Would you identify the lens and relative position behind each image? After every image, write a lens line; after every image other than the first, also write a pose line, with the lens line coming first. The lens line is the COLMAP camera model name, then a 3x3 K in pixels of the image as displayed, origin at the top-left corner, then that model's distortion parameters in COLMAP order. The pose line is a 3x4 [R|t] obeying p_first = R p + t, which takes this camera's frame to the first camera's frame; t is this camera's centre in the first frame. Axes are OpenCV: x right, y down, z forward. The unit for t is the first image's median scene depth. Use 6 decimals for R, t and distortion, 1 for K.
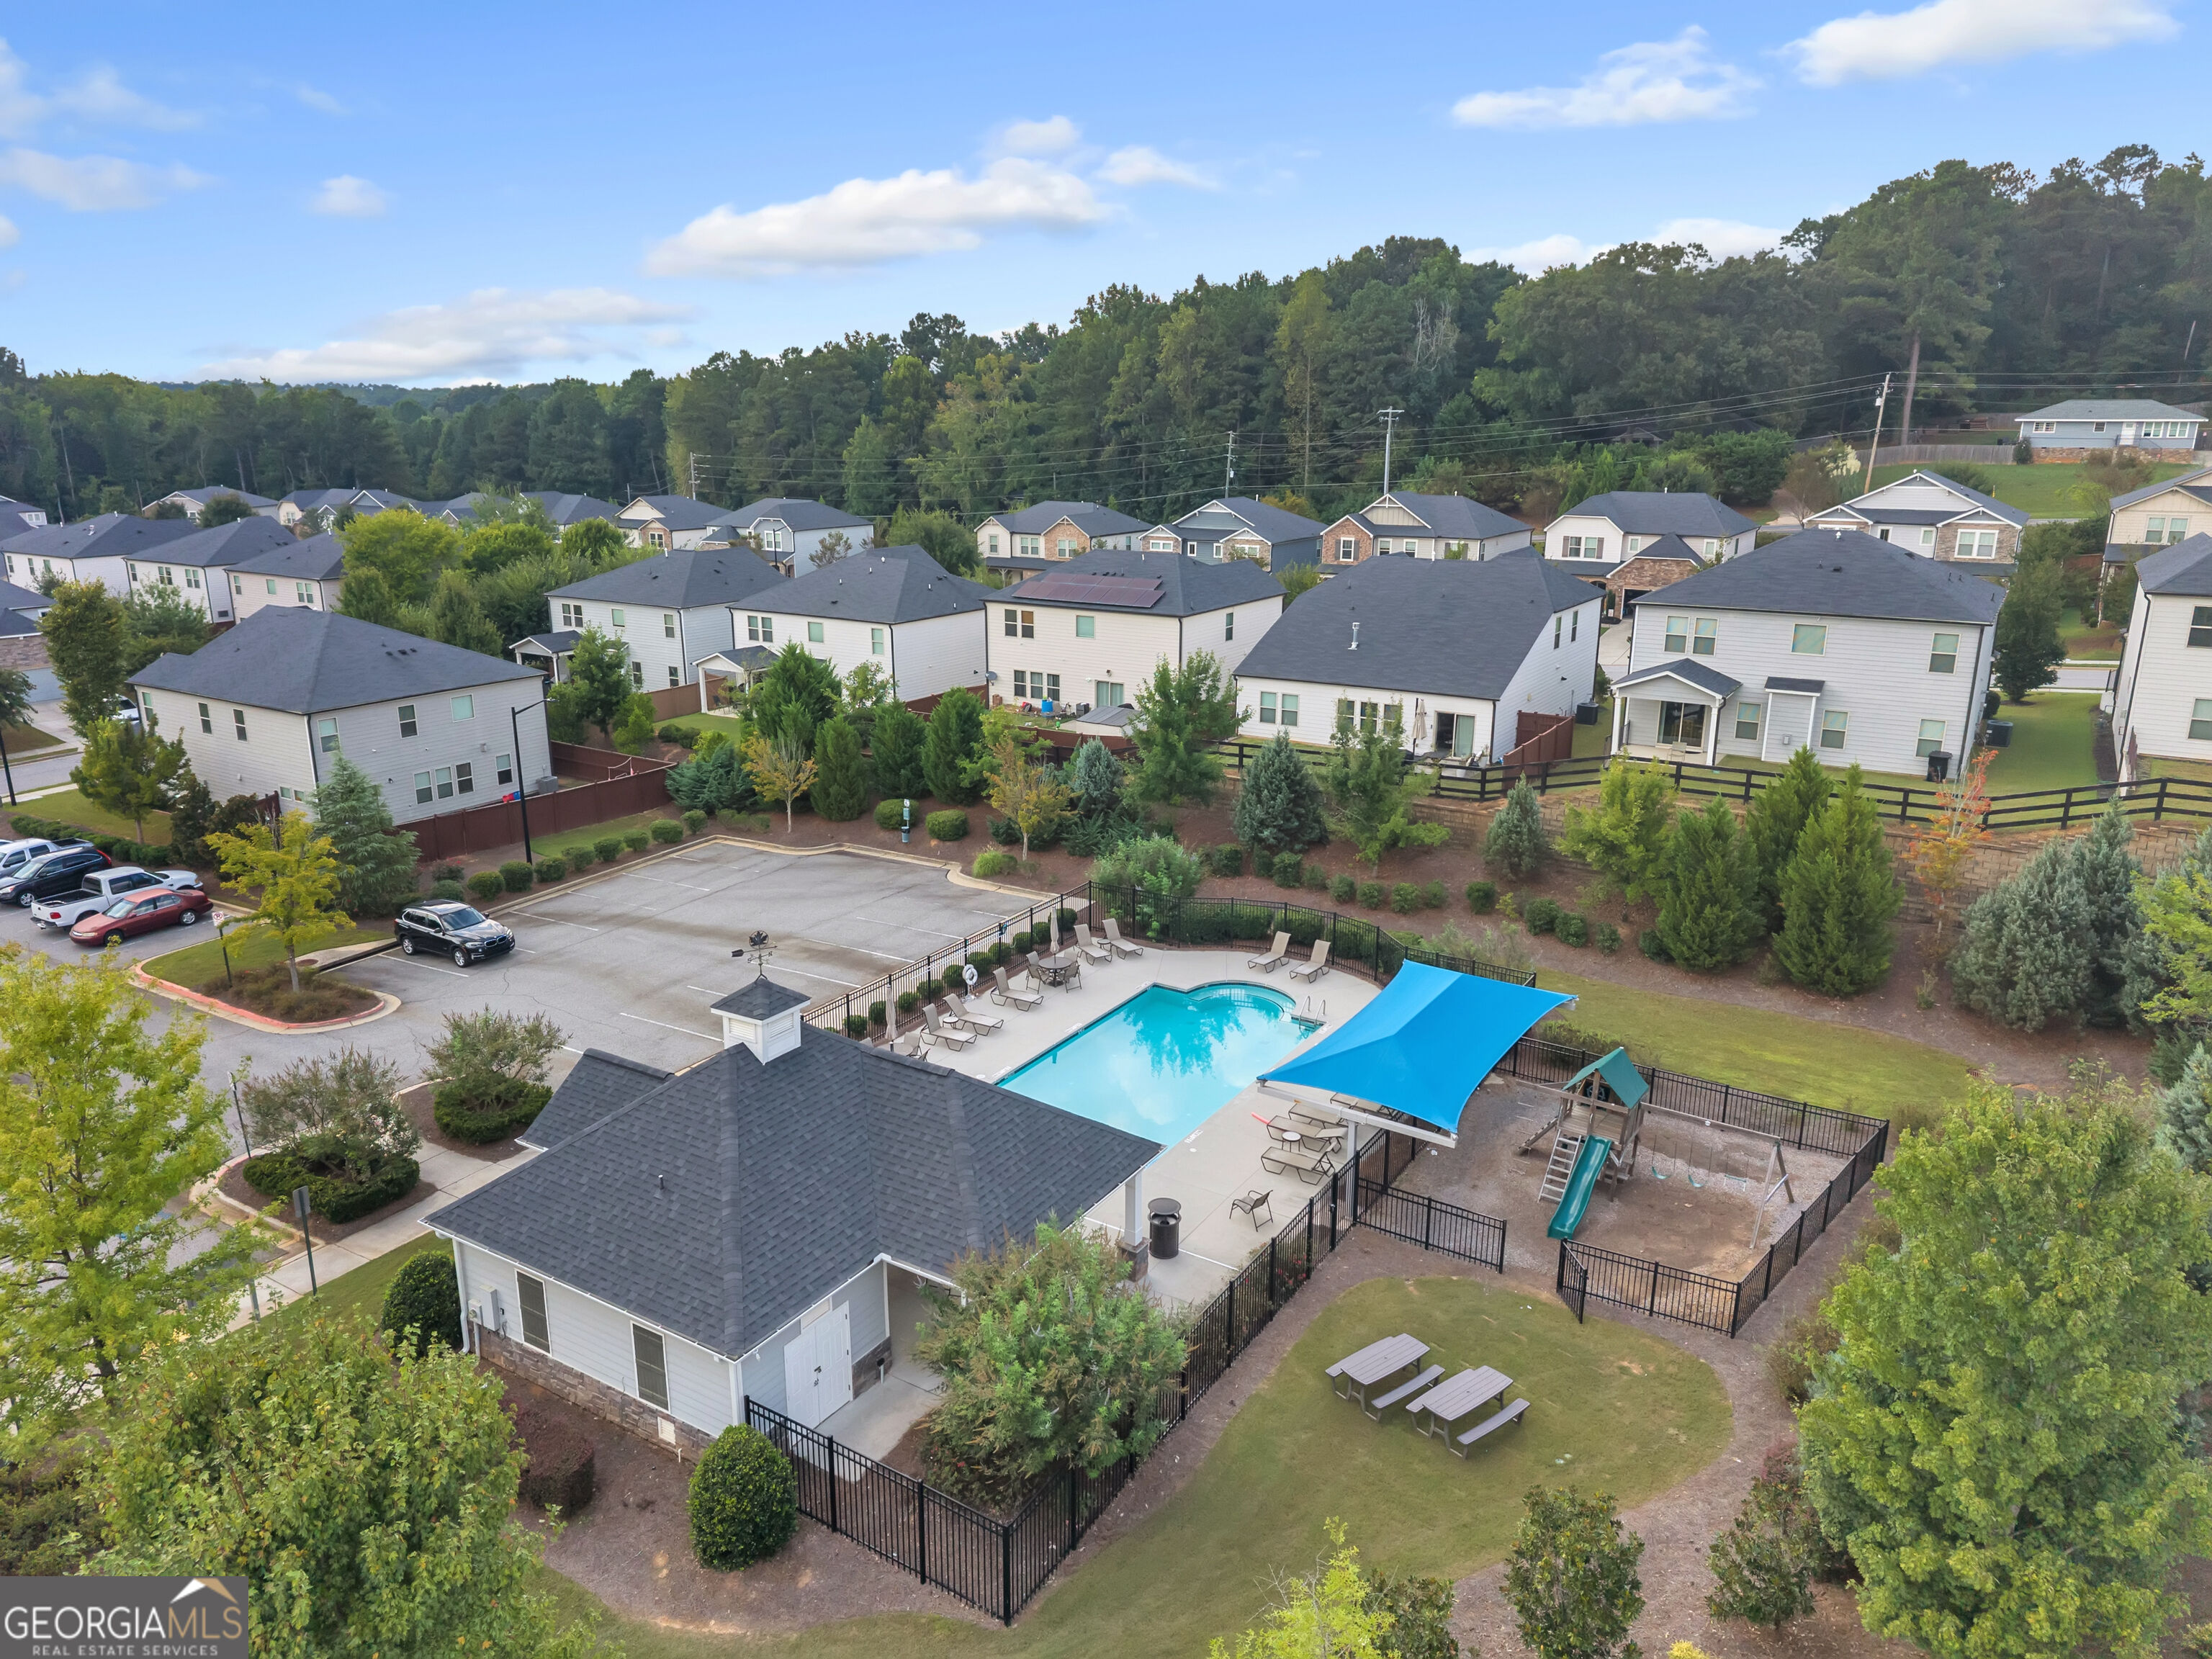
lens RADIAL K [[1511.3, 0, 1100.8], [0, 1511.3, 836.0], [0, 0, 1]] dist [0.027315, -0.024566]
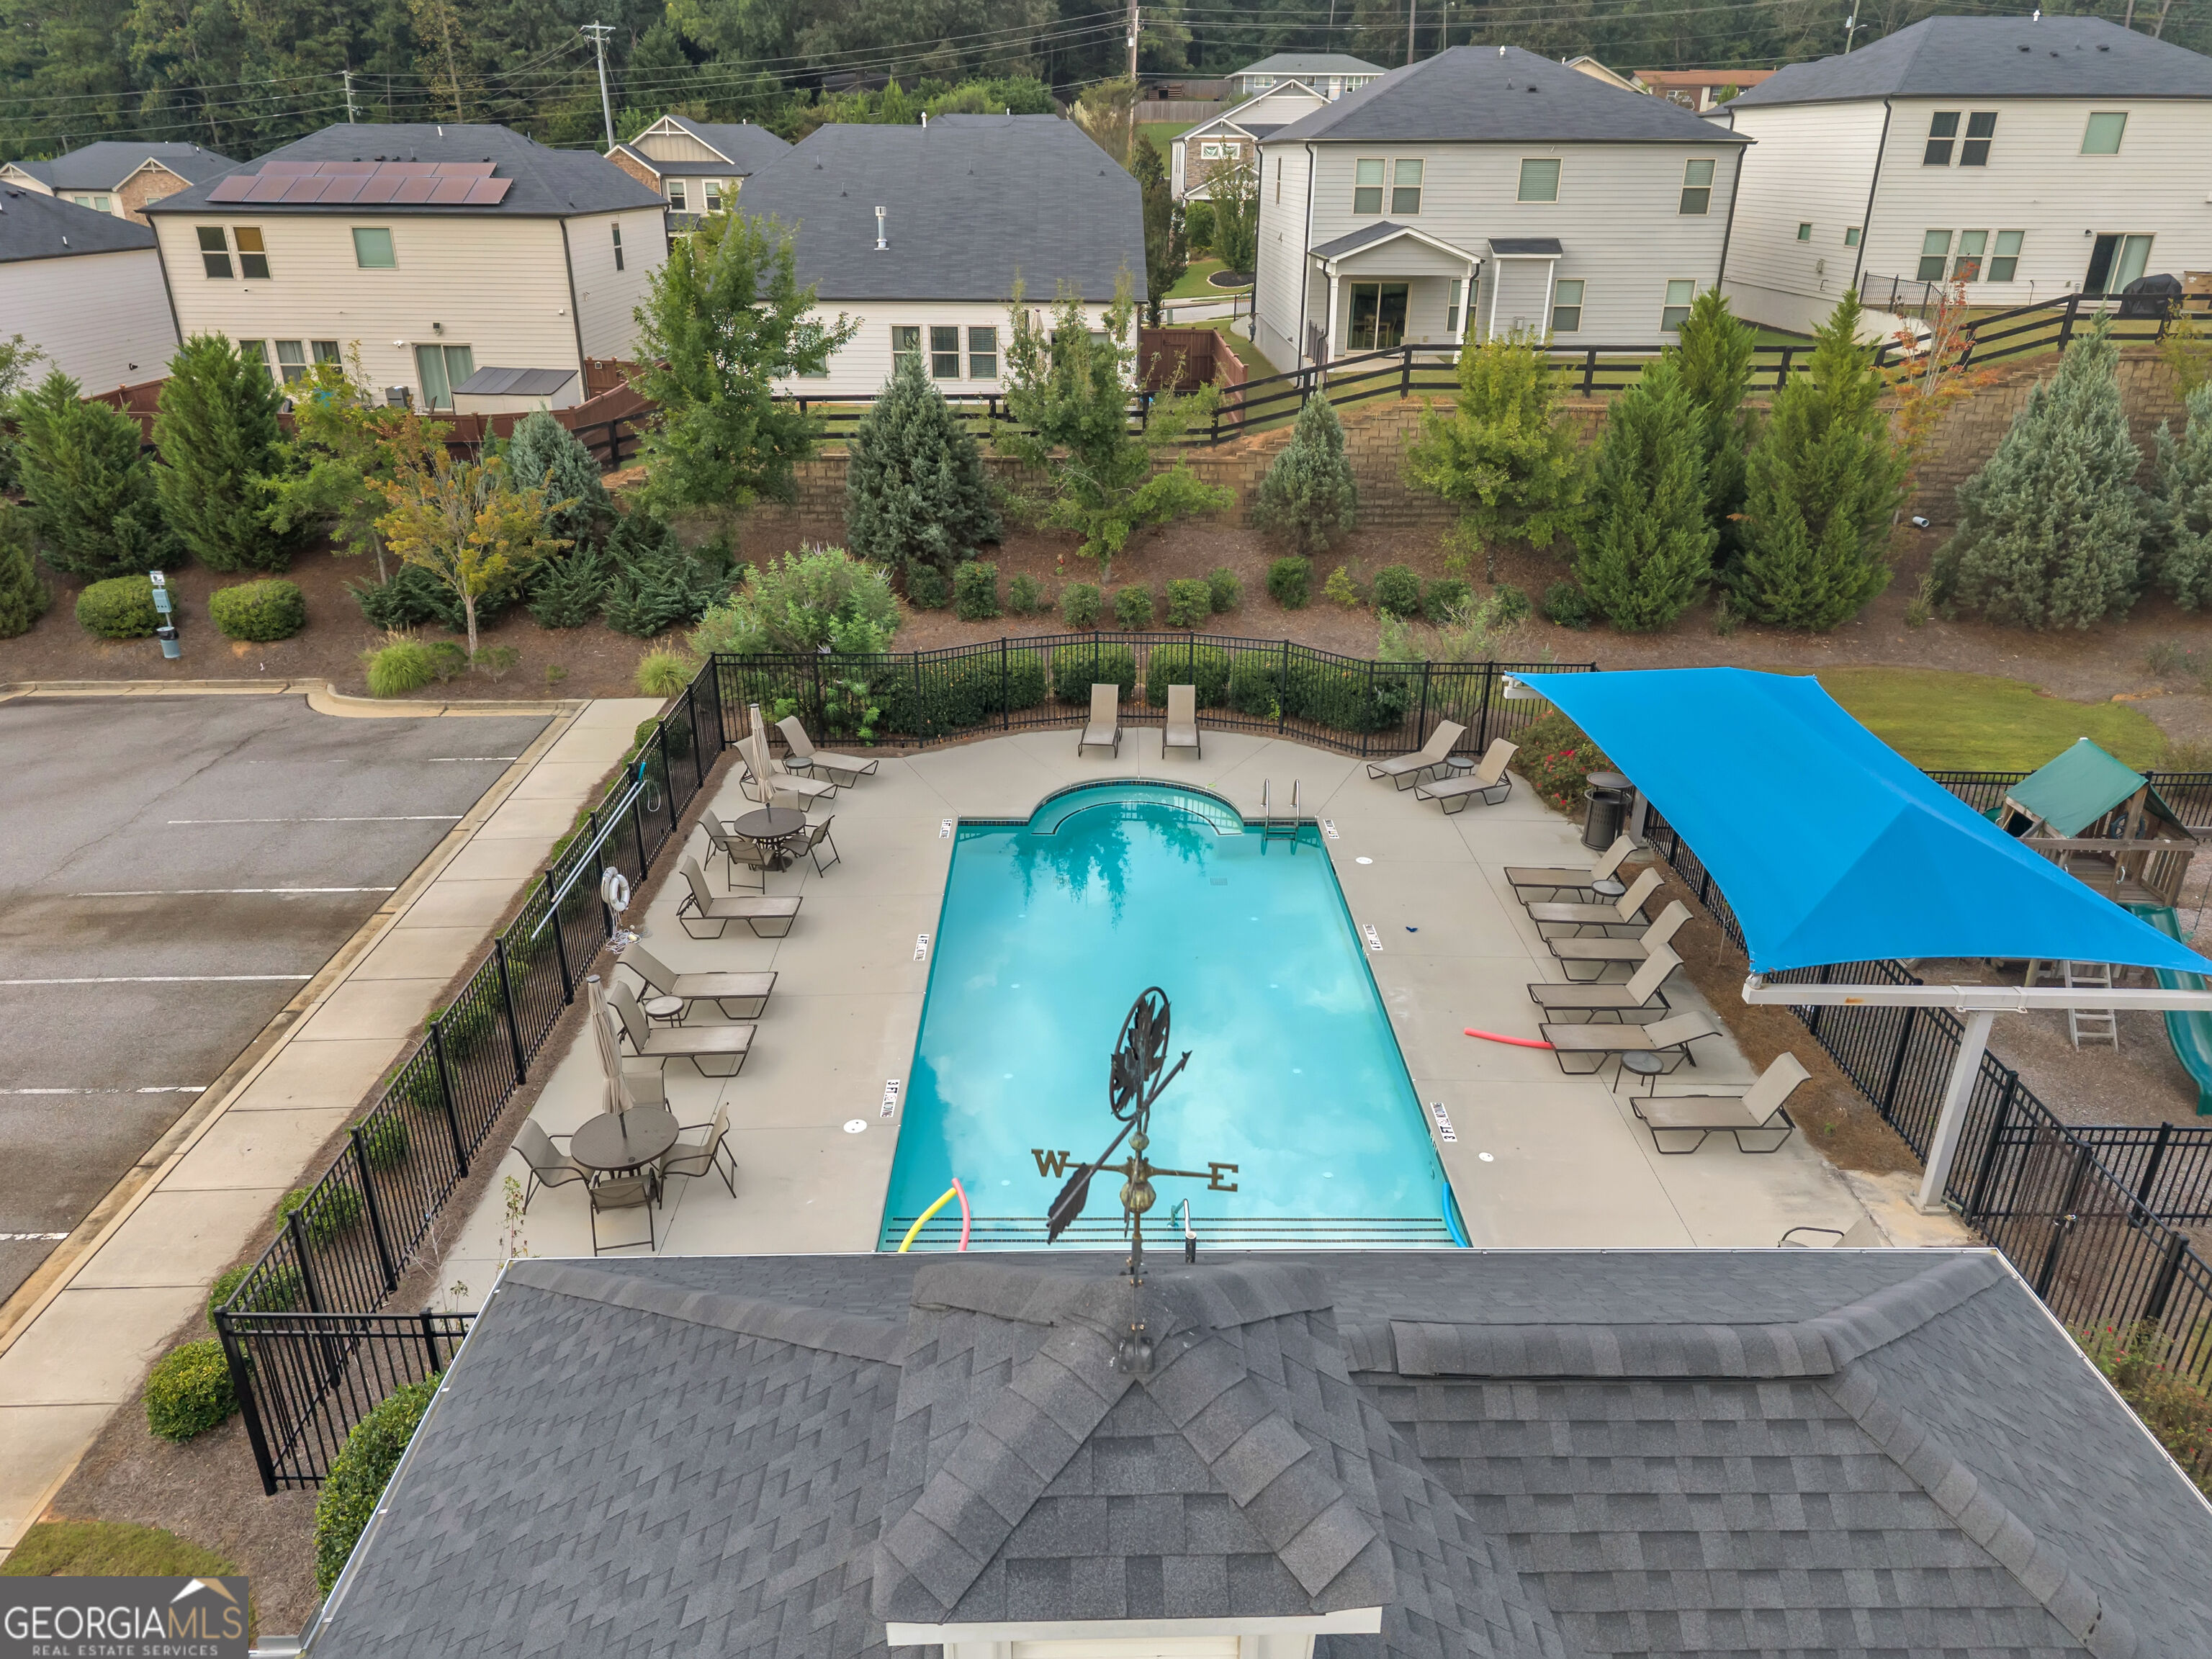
lens RADIAL K [[1511.3, 0, 1101.9], [0, 1511.3, 822.4], [0, 0, 1]] dist [0.027315, -0.024566]
pose [[0.836989, -0.216280, 0.502666, -0.138017], [0.143676, 0.973209, 0.179504, 0.010668], [-0.528022, -0.078021, 0.845639, 0.417080]]
